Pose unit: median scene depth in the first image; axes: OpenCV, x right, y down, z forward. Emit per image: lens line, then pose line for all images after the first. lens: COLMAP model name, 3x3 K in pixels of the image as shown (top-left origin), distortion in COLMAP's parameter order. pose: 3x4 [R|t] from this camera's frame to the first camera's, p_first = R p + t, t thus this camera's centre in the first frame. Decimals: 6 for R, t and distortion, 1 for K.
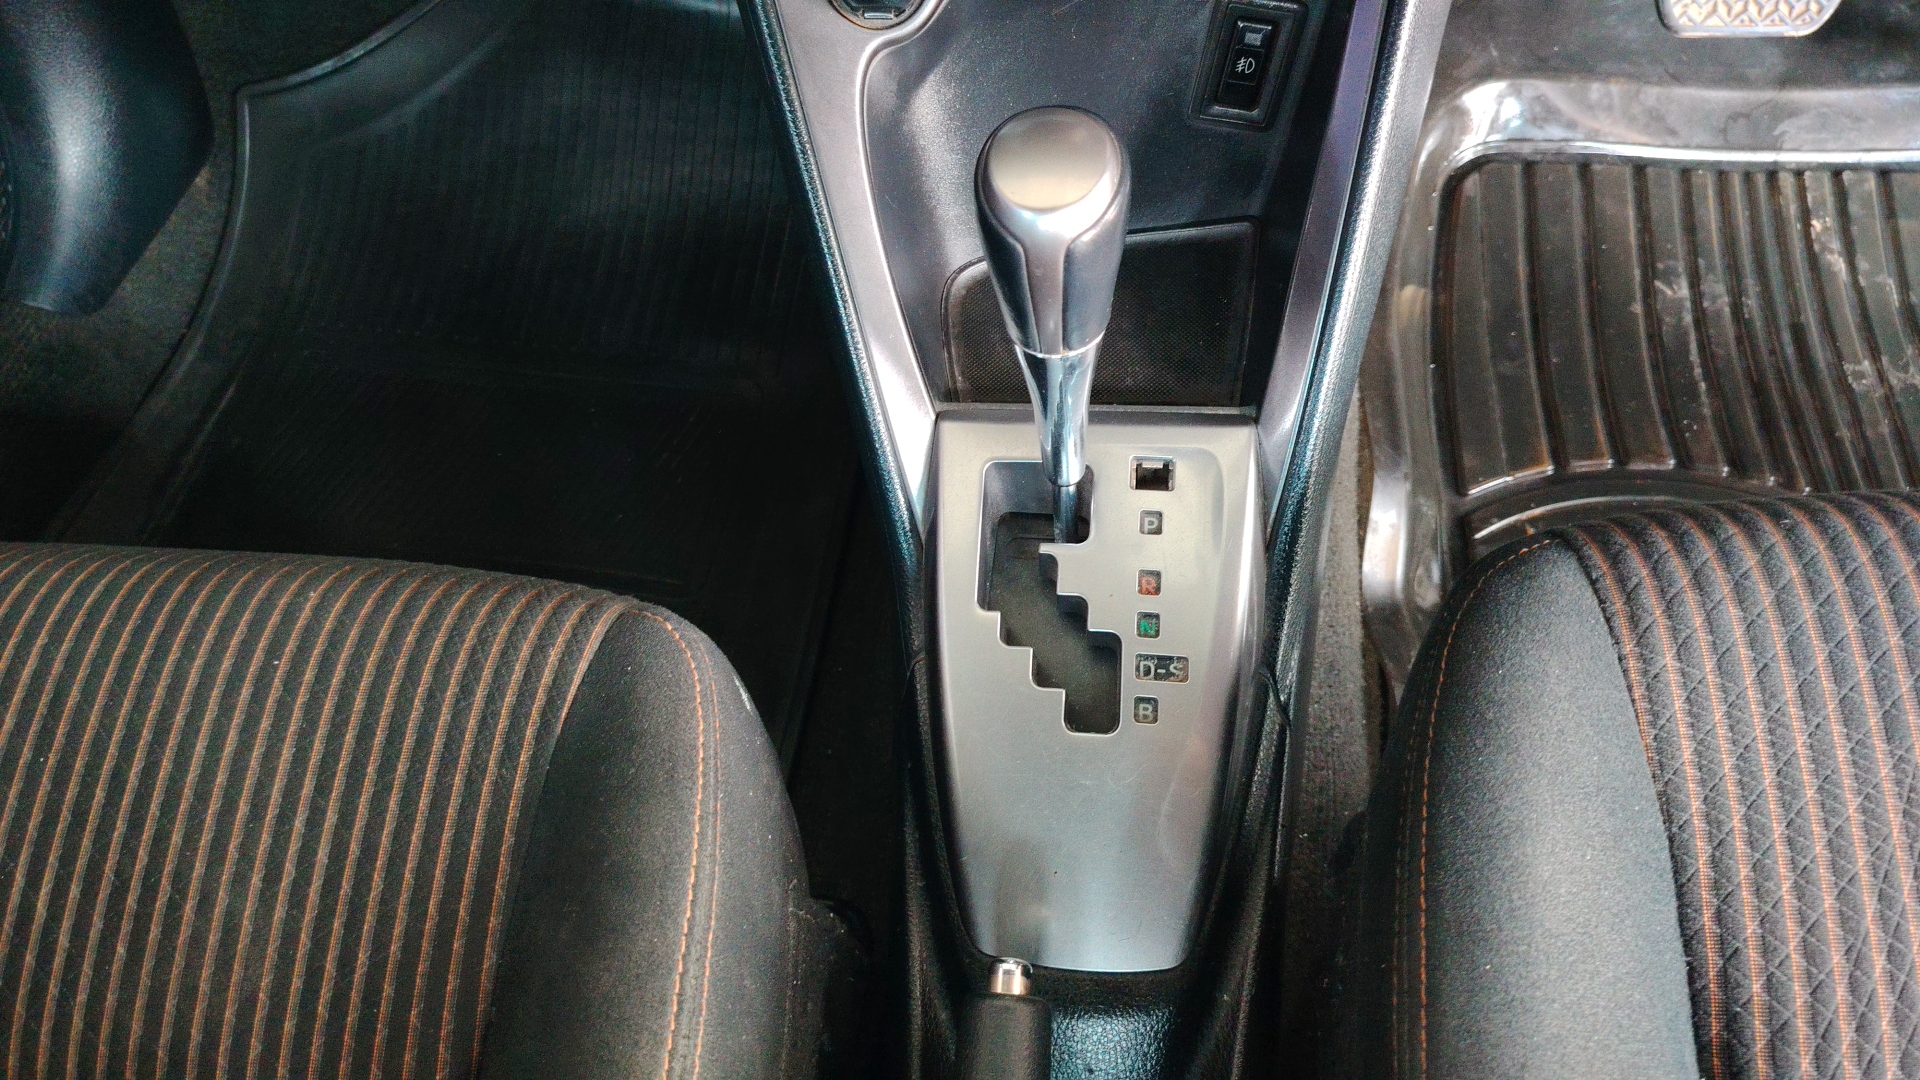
lens RADIAL K [[1351.9, 0, 956.0], [0, 1351.9, 502.0], [0, 0, 1]] dist [0.091894, -0.112028]
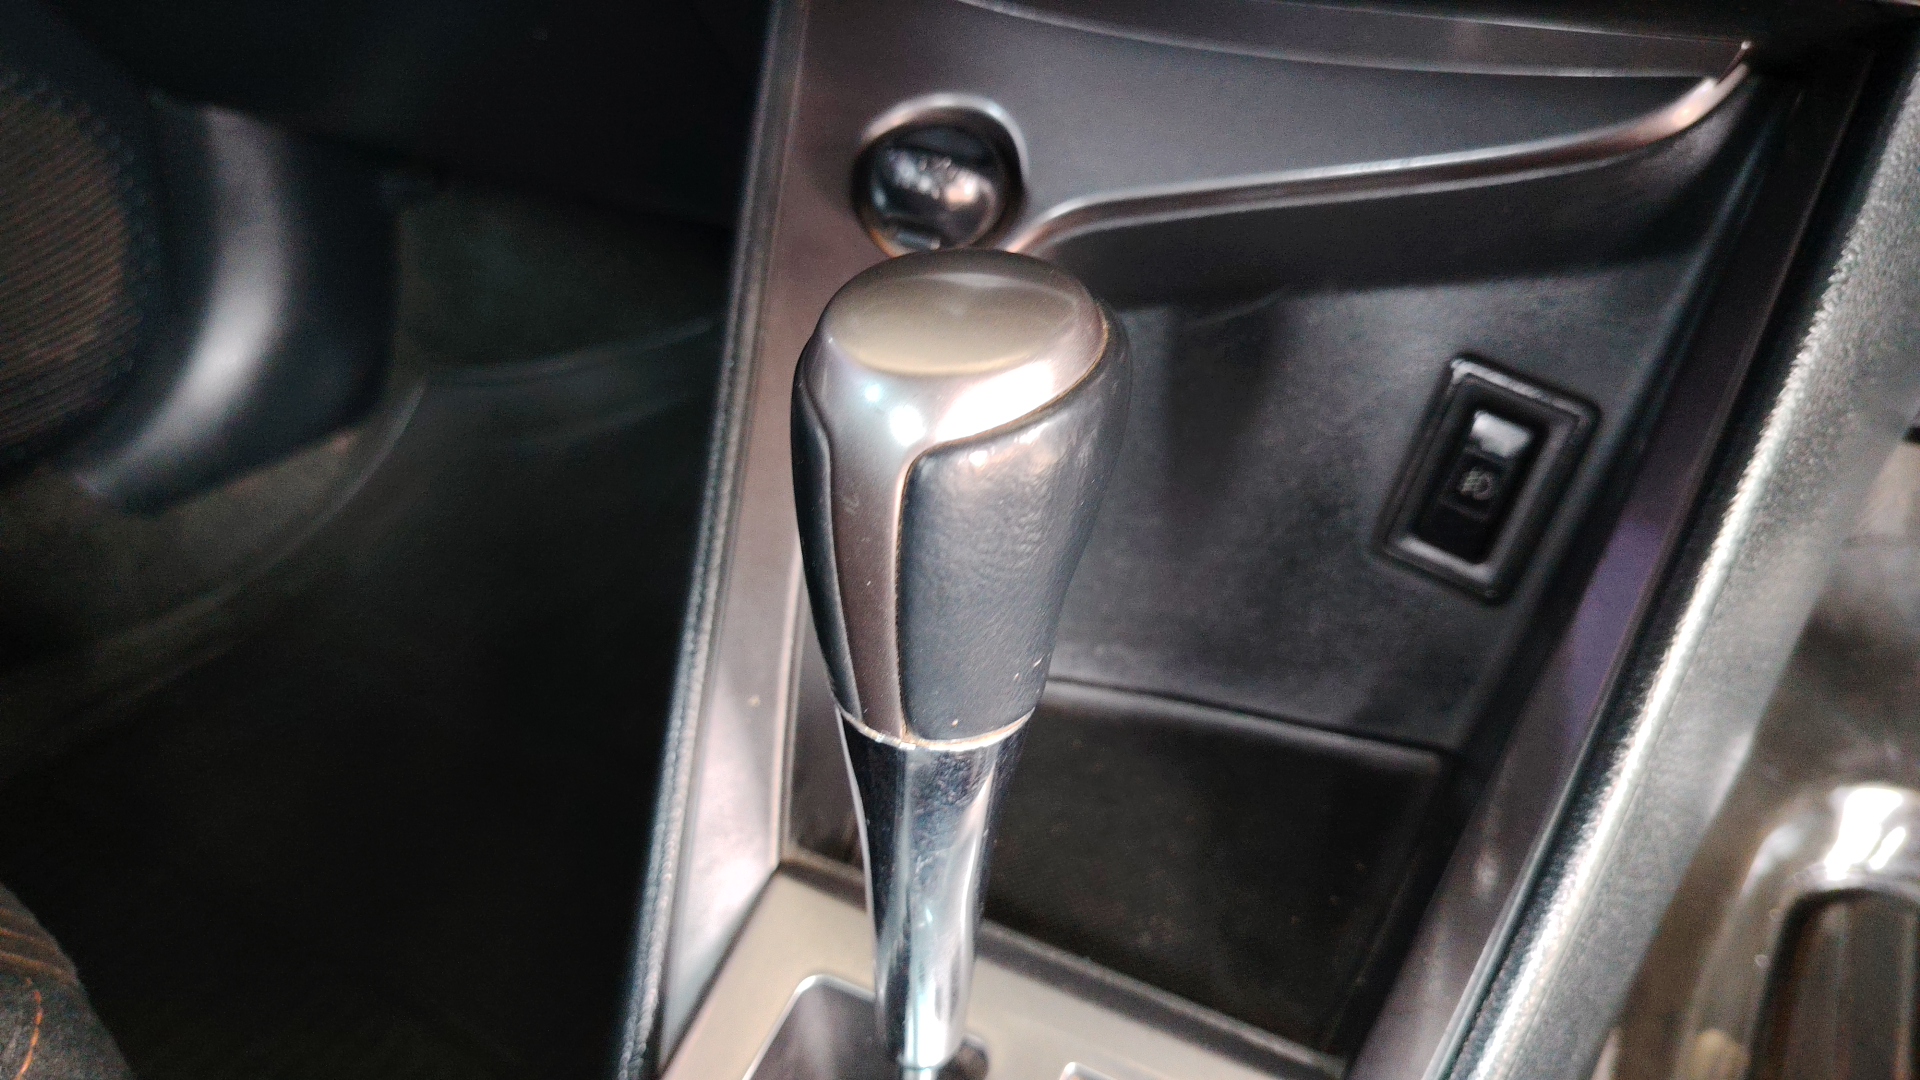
lens RADIAL K [[1351.9, 0, 956.0], [0, 1351.9, 502.0], [0, 0, 1]] dist [0.091894, -0.112028]
pose [[0.926912, 0.277769, -0.252345, 0.163972], [-0.357278, 0.858918, -0.366895, -0.012472], [0.114832, 0.430237, 0.895382, 0.468336]]
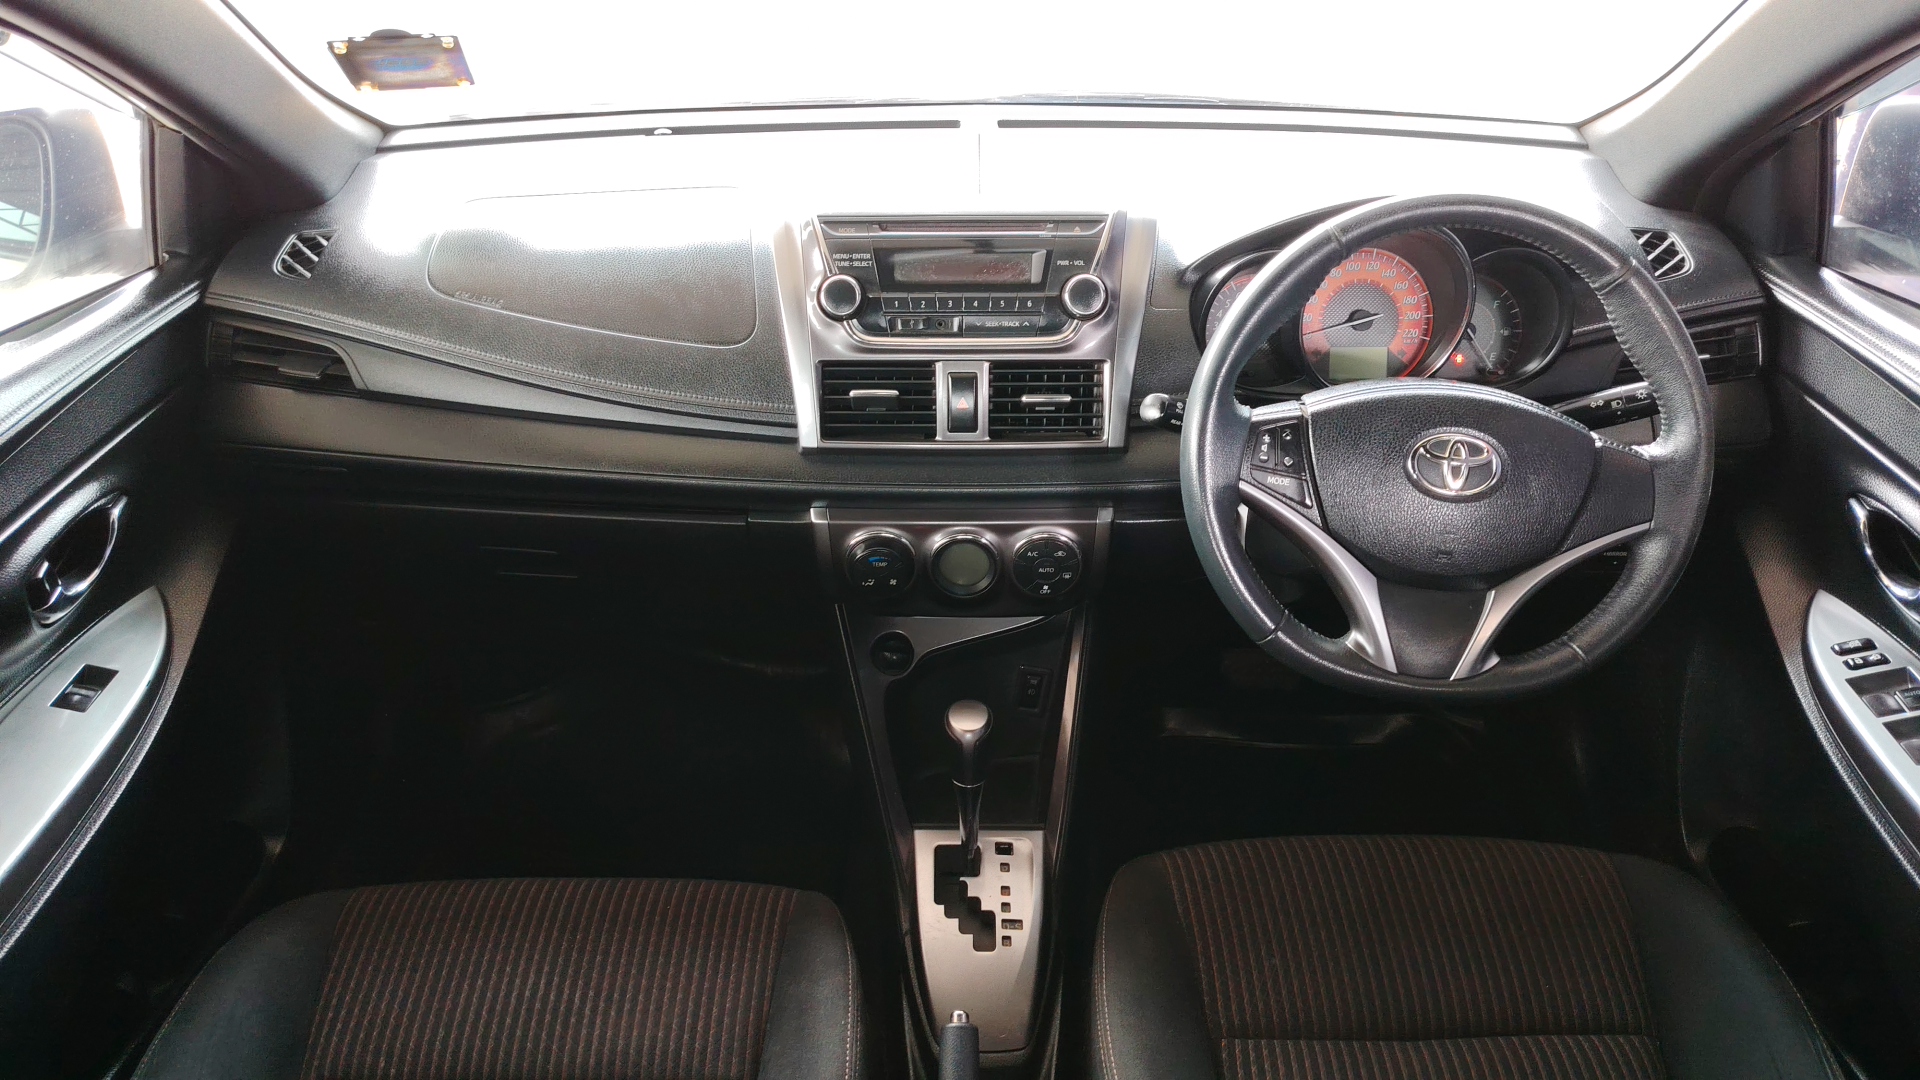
lens RADIAL K [[1351.9, 0, 956.0], [0, 1351.9, 502.0], [0, 0, 1]] dist [0.091894, -0.112028]
pose [[0.991717, 0.030113, 0.124861, -0.265058], [0.030876, 0.887729, -0.459329, 0.547633], [-0.124674, 0.459380, 0.879447, -1.429684]]
